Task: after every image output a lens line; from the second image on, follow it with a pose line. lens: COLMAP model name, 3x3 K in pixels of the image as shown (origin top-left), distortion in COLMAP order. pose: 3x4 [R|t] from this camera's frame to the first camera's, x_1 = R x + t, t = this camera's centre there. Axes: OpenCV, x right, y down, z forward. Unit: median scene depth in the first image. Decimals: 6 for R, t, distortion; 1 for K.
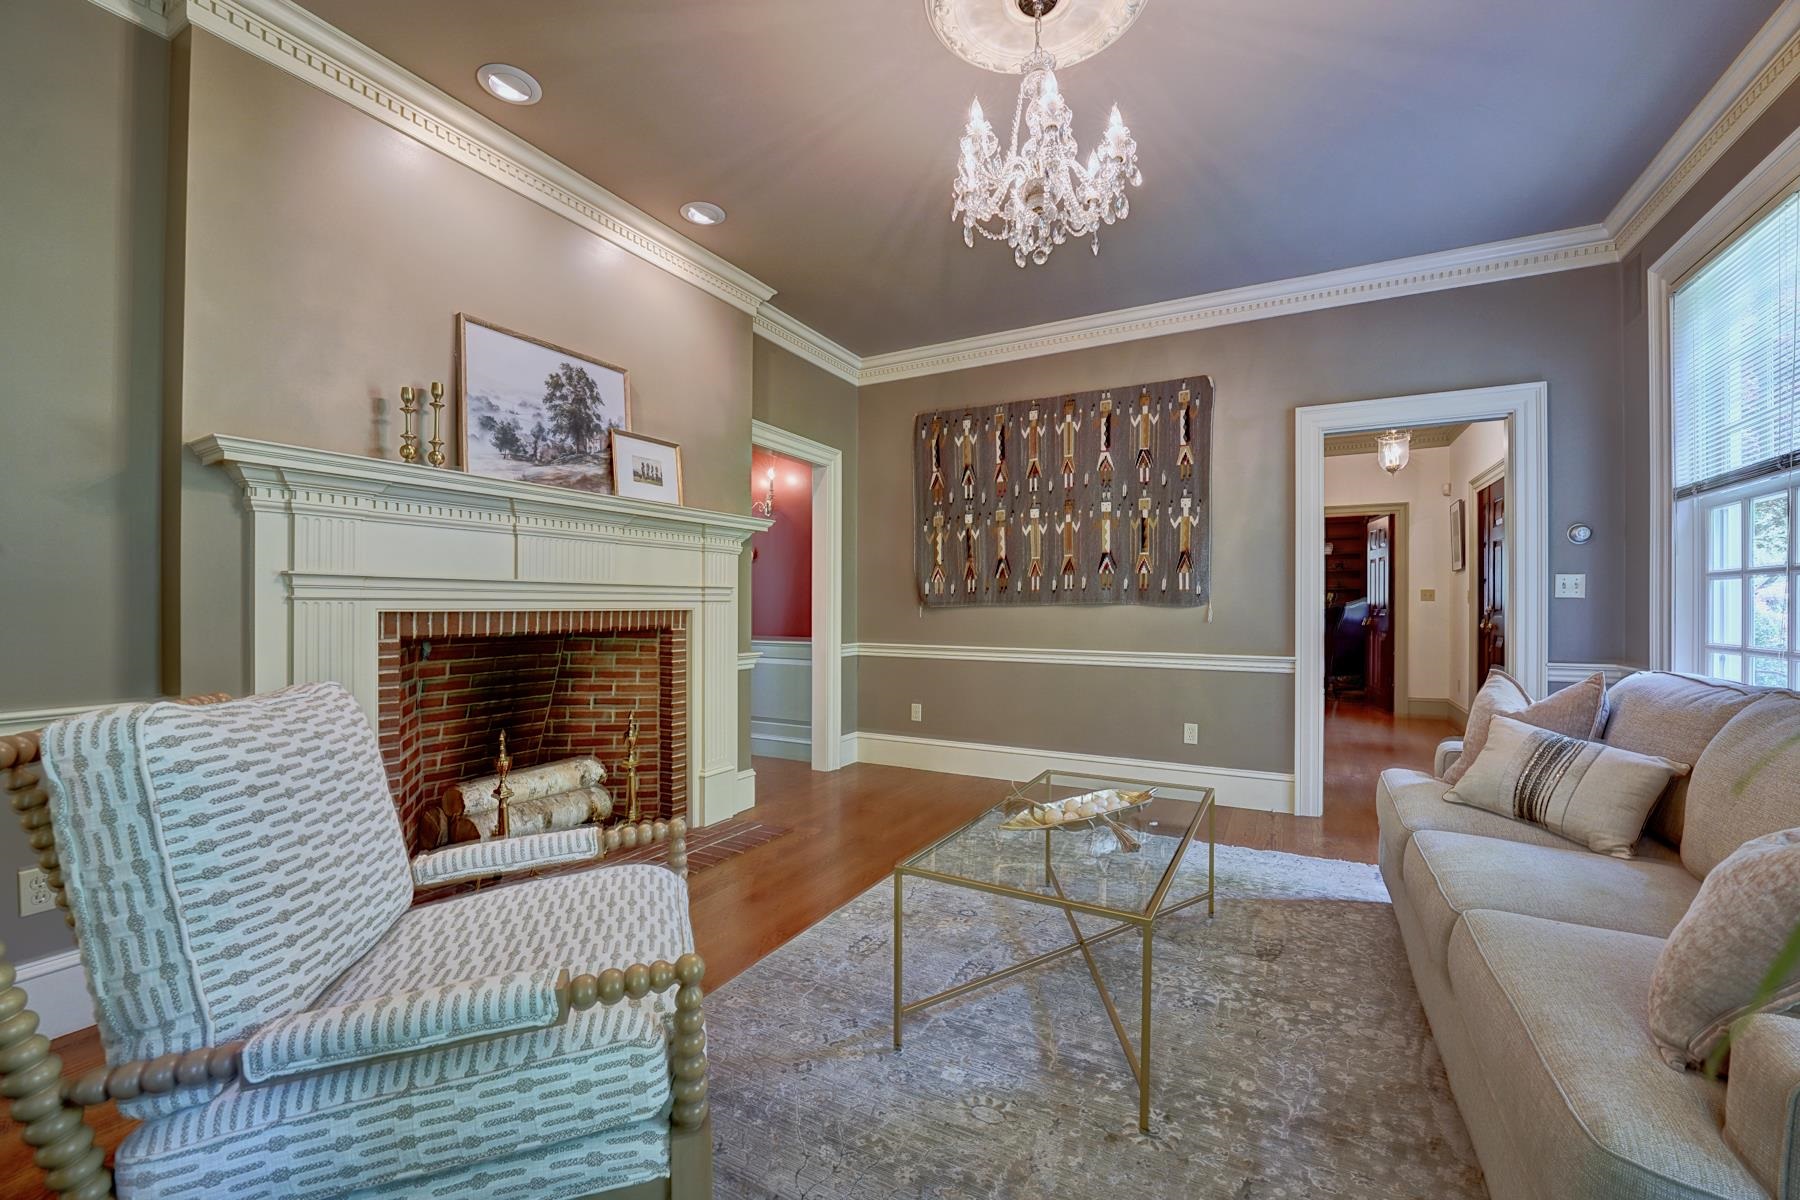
lens RADIAL K [[731.9, 0, 897.3], [0, 731.9, 603.1], [0, 0, 1]] dist [-0.026814, 0.002799]
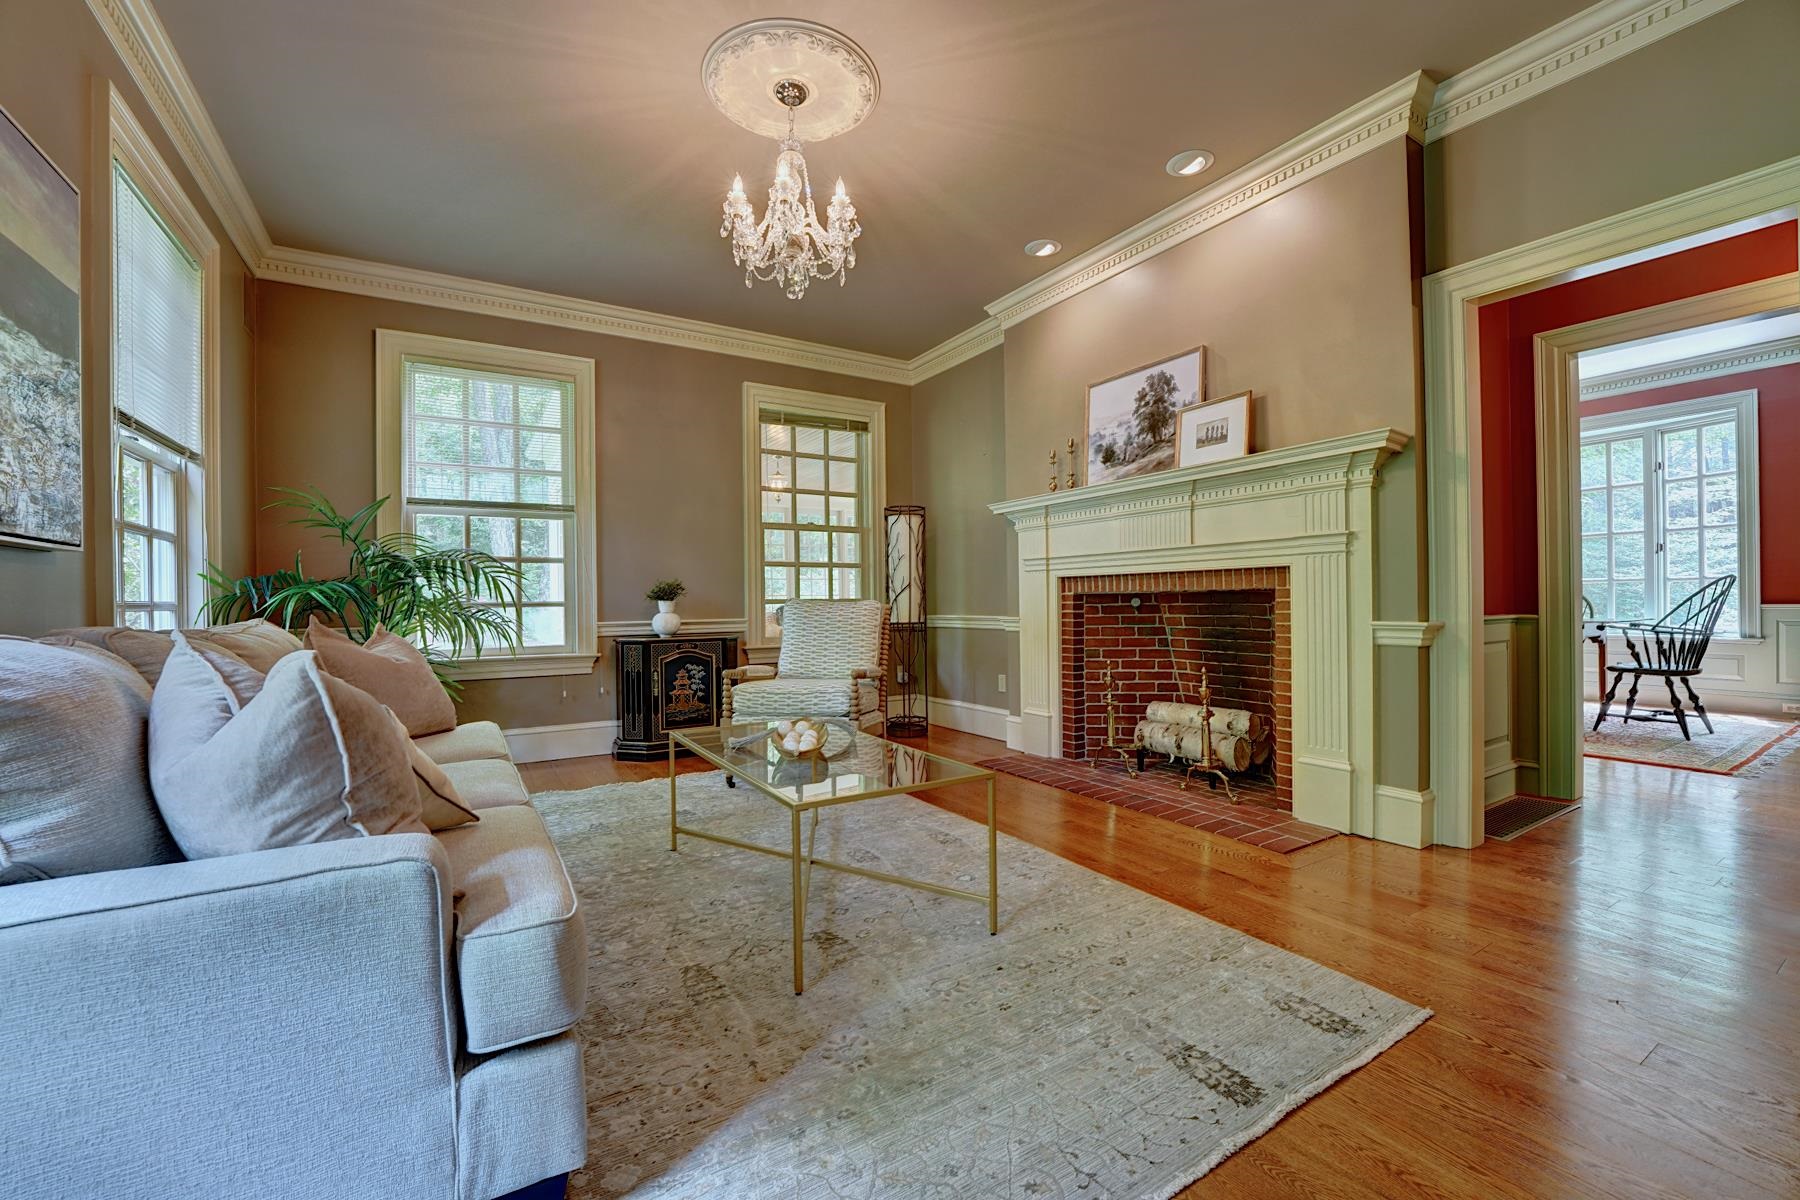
lens RADIAL K [[731.9, 0, 899.4], [0, 731.9, 606.5], [0, 0, 1]] dist [-0.026814, 0.002799]
pose [[-0.496774, -0.008712, -0.867836, 0.847334], [-0.003260, 0.999961, -0.008173, 0.080204], [0.867874, -0.001231, -0.496783, 1.254904]]
